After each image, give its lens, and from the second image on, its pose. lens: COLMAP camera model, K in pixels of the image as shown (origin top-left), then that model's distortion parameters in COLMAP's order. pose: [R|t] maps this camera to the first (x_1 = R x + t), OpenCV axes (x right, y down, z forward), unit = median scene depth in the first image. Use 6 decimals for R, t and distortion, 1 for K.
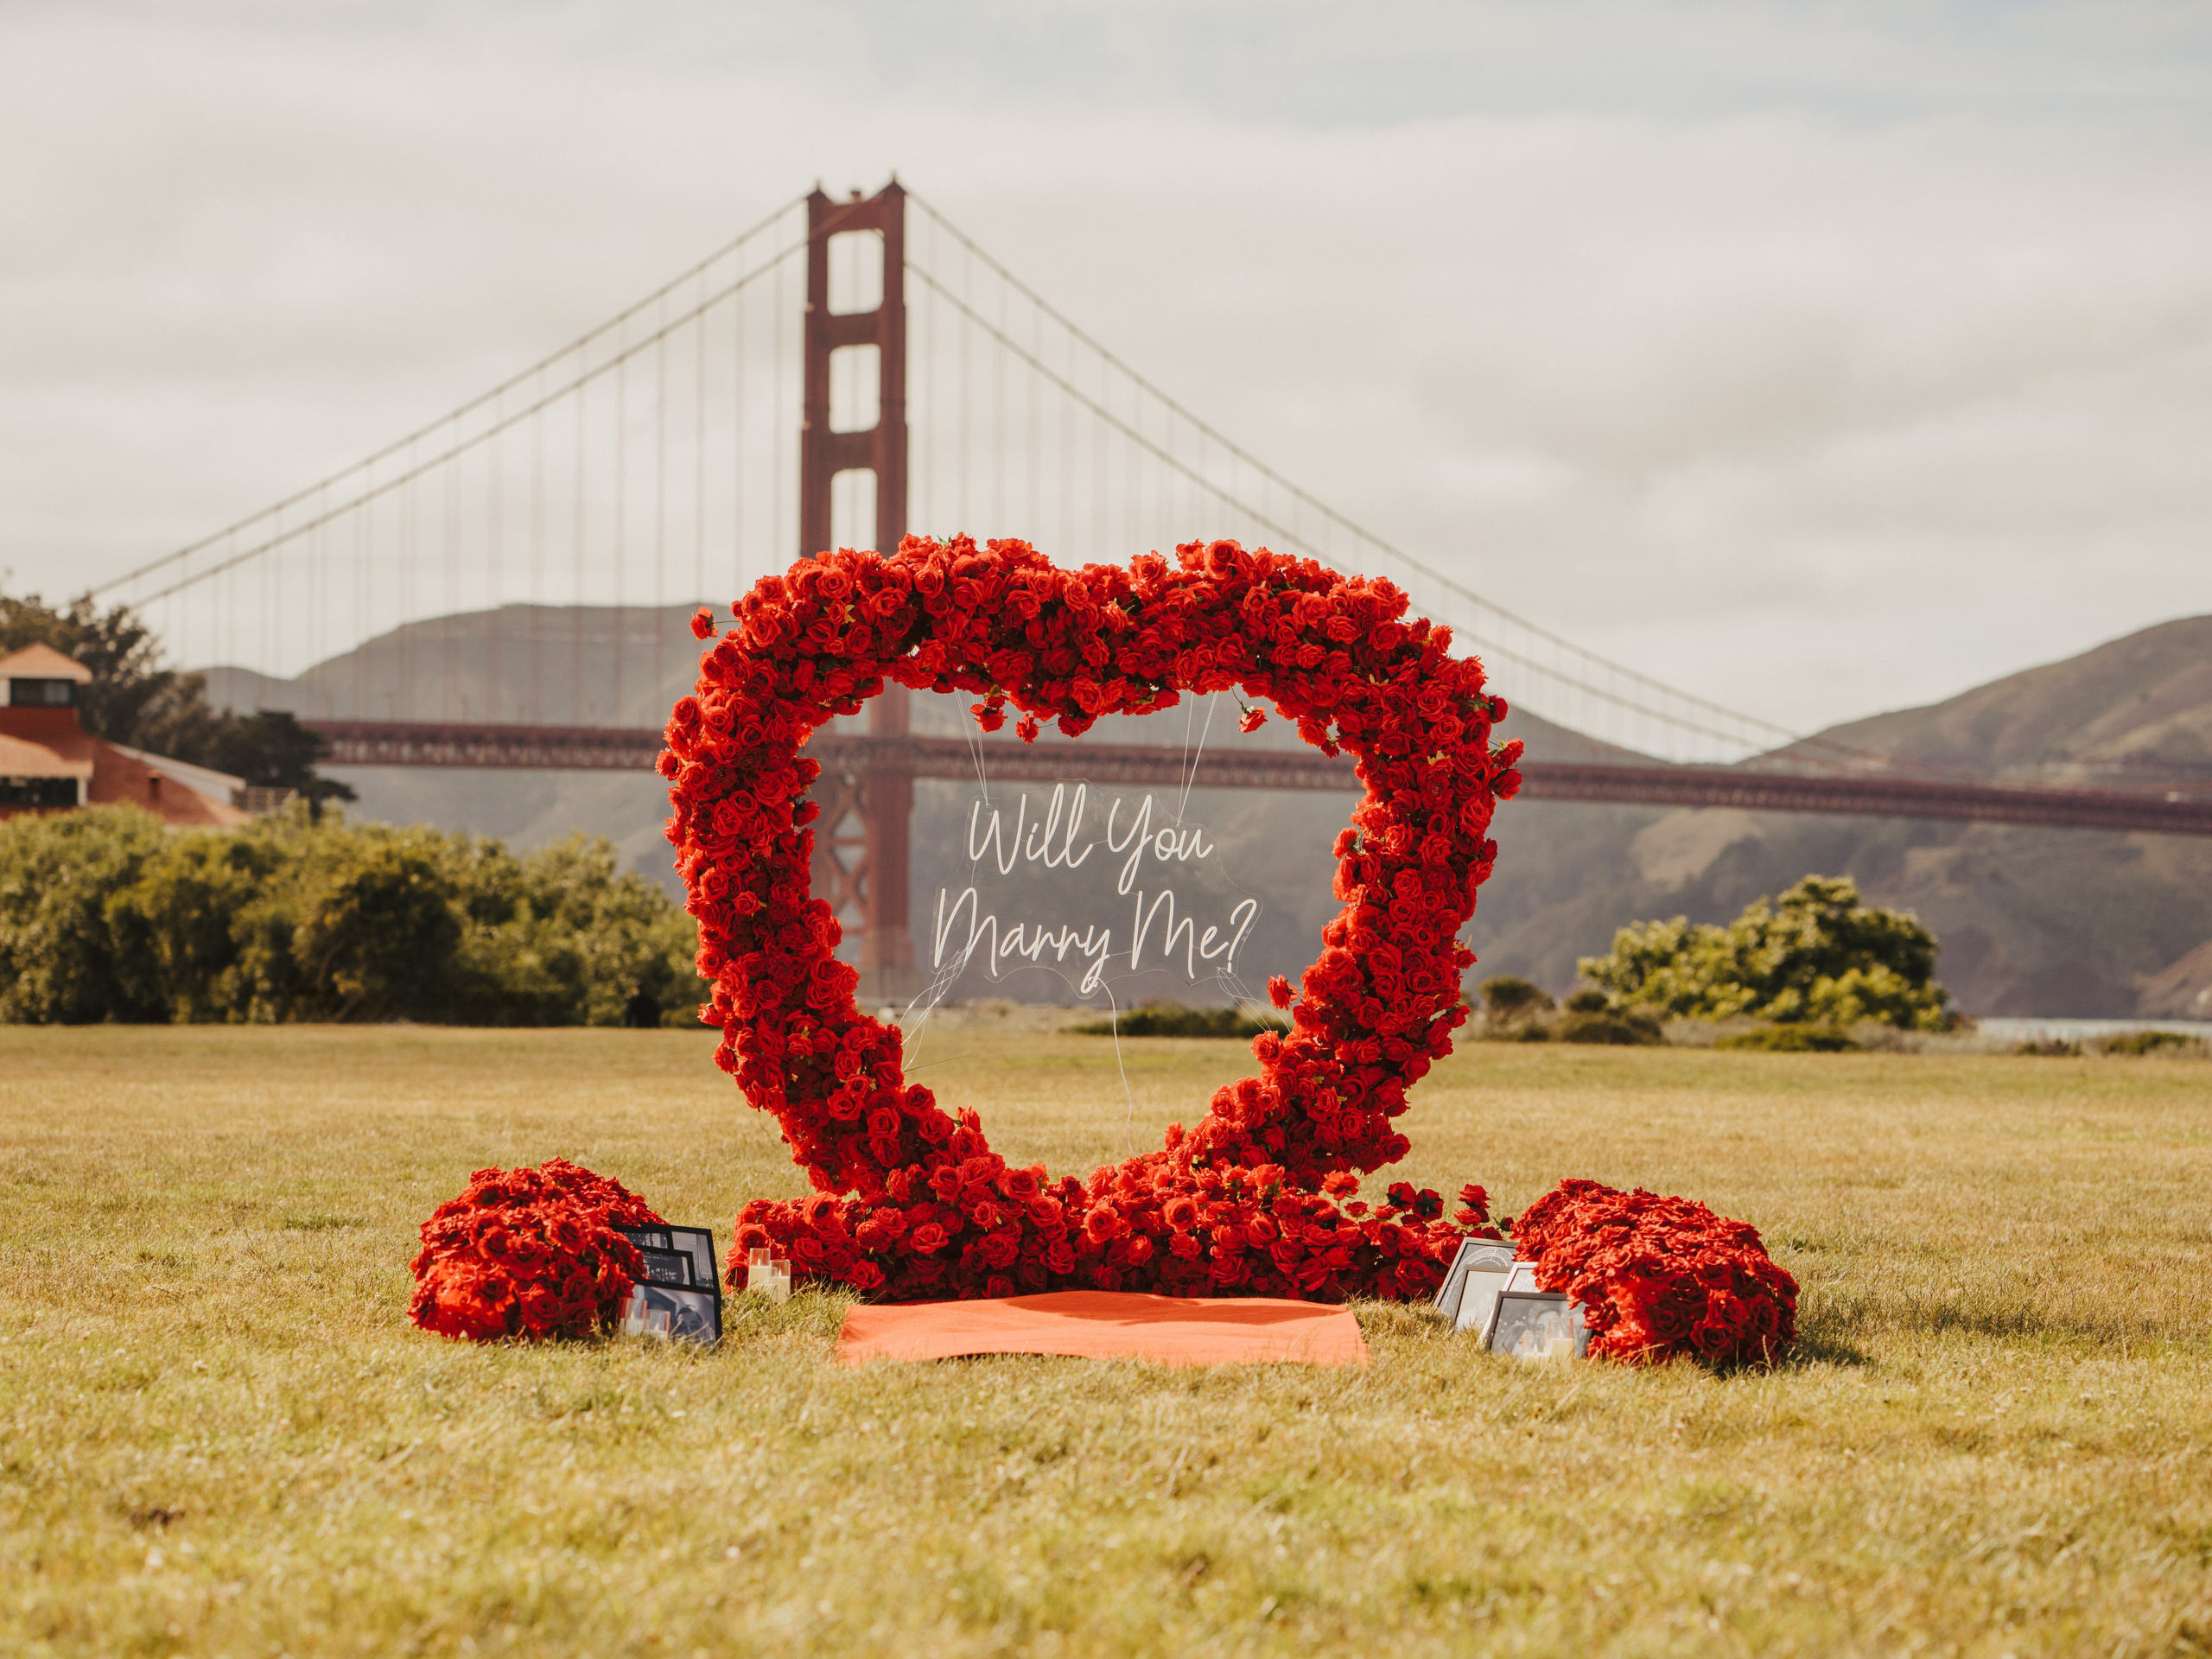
lens RADIAL K [[6171.8, 0, 1027.9], [0, 6171.8, 821.5], [0, 0, 1]] dist [0.658691, 0.000000]
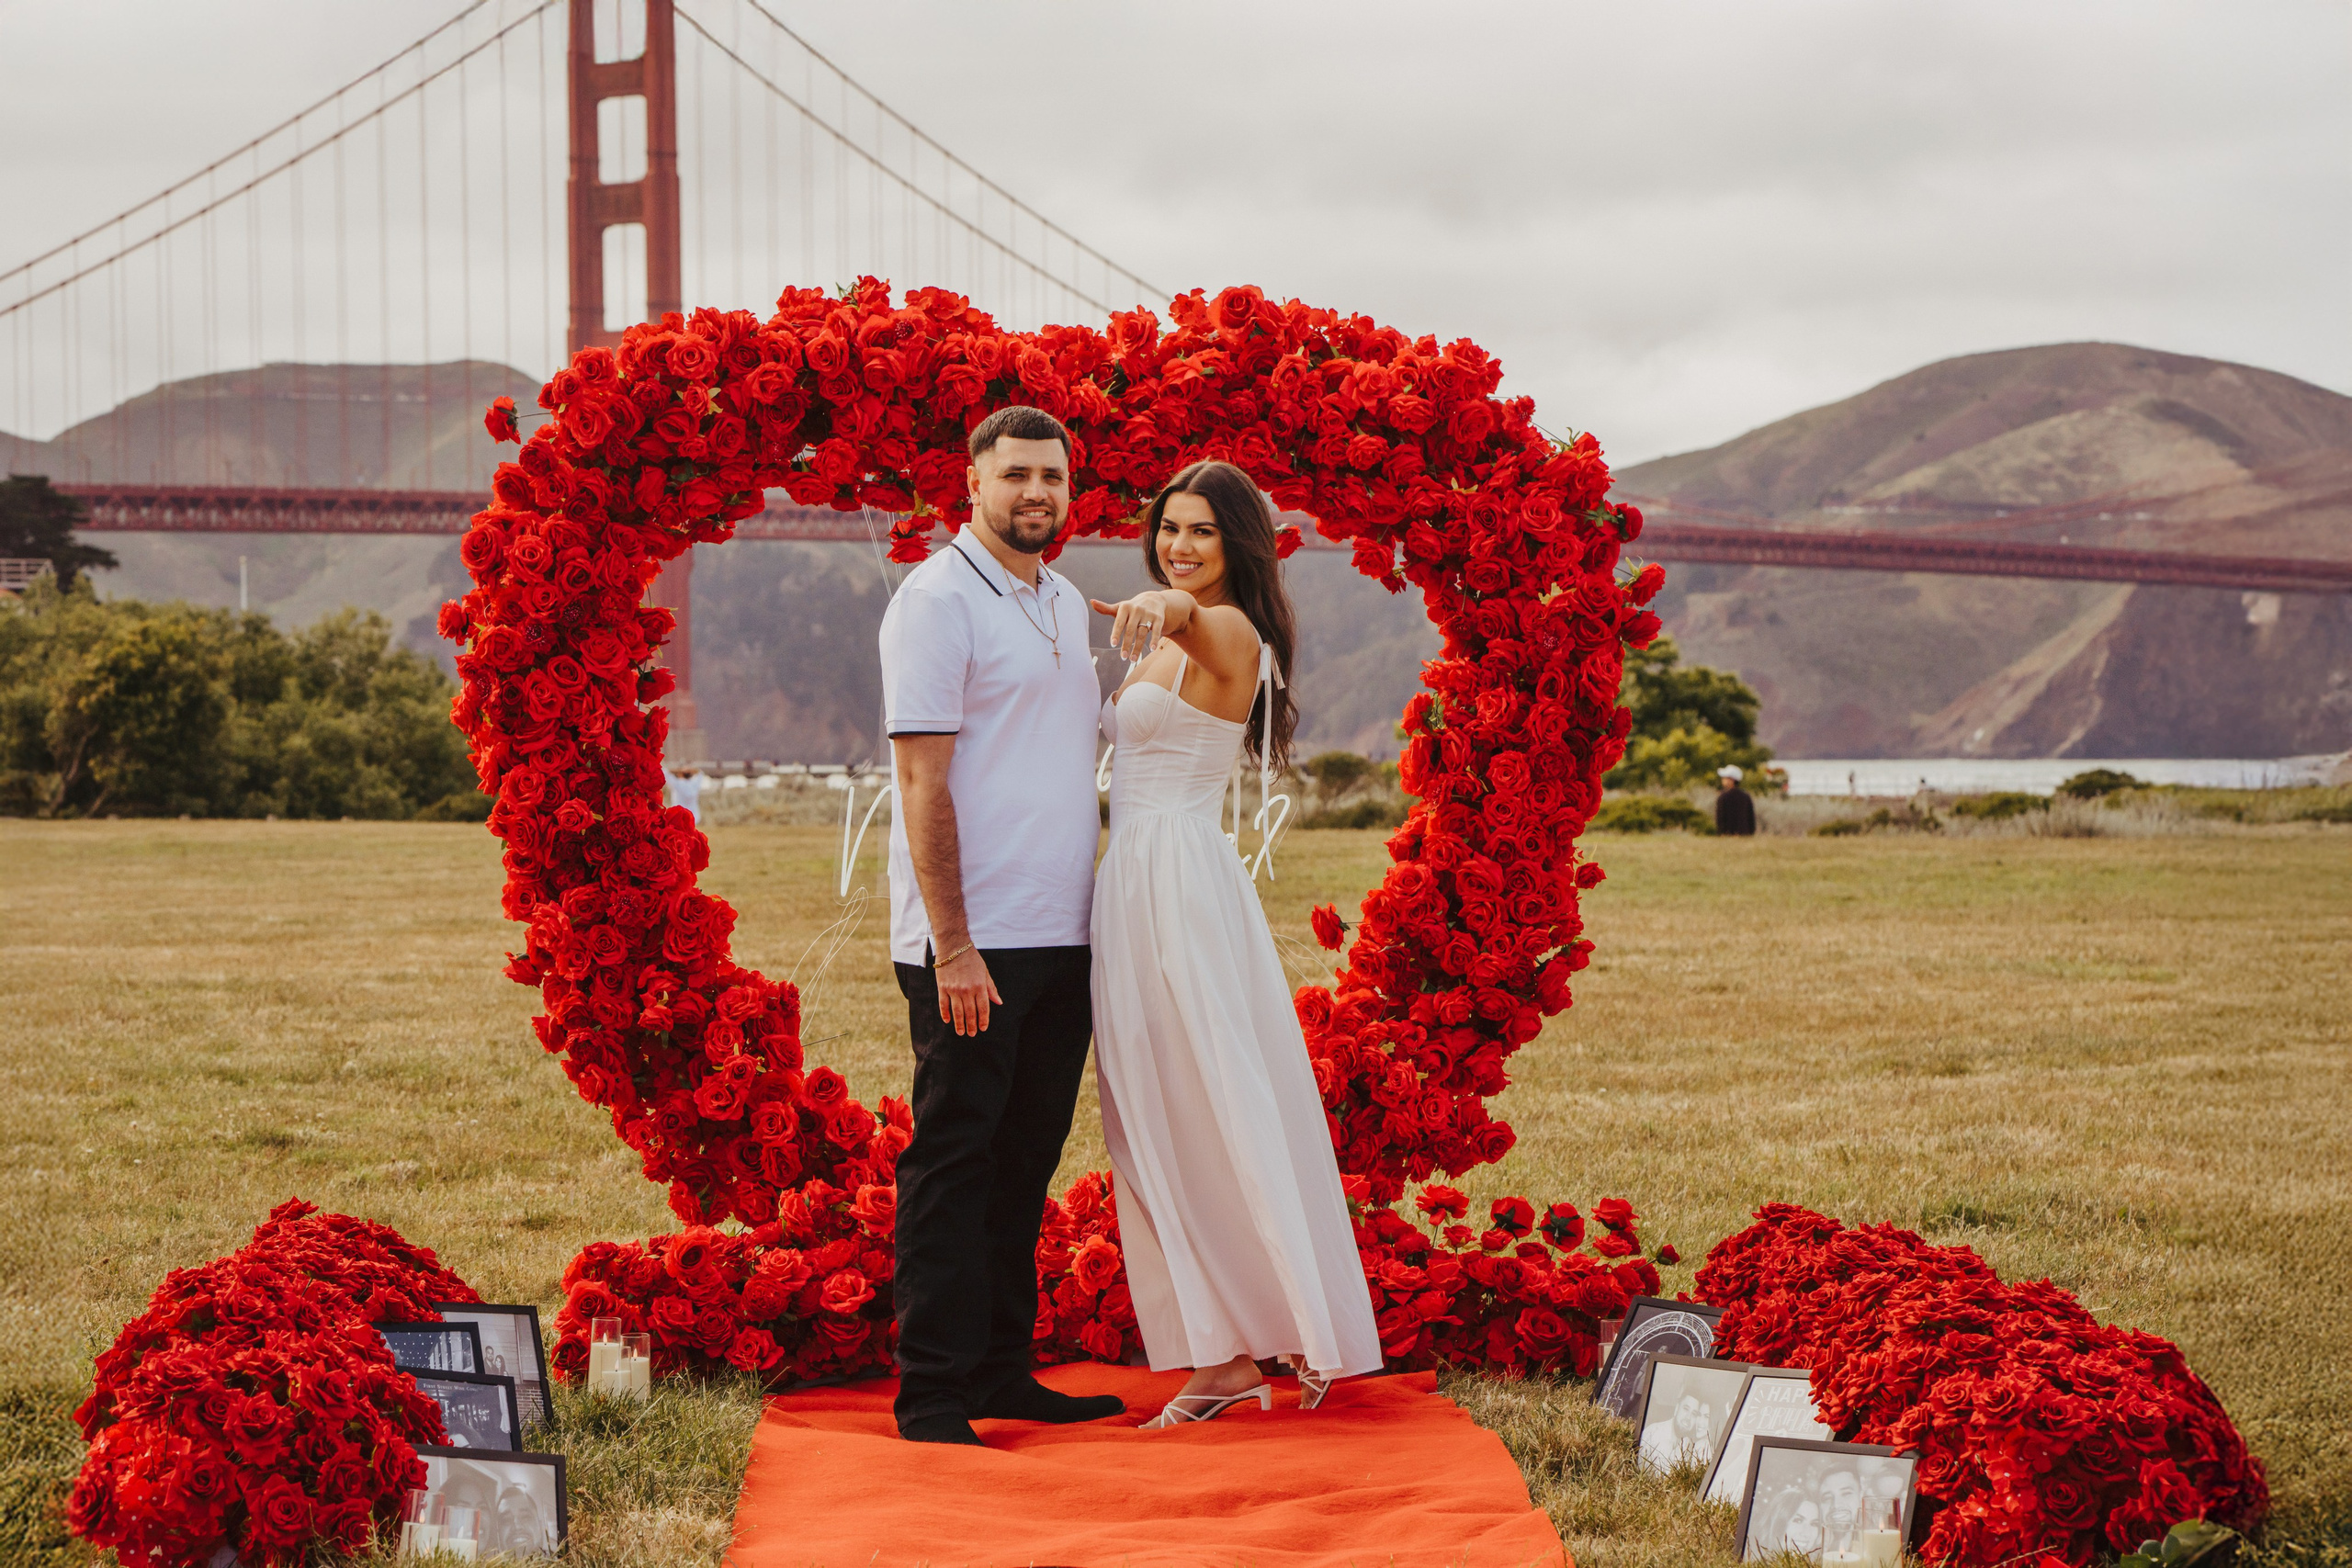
lens RADIAL K [[6114.6, 0, 1052.7], [0, 6114.6, 804.0], [0, 0, 1]] dist [0.662324, 0.000000]
pose [[0.999056, -0.016310, 0.040255, -0.019175], [0.014790, 0.999176, 0.037783, -0.013532], [-0.040838, -0.037152, 0.998475, 0.298246]]
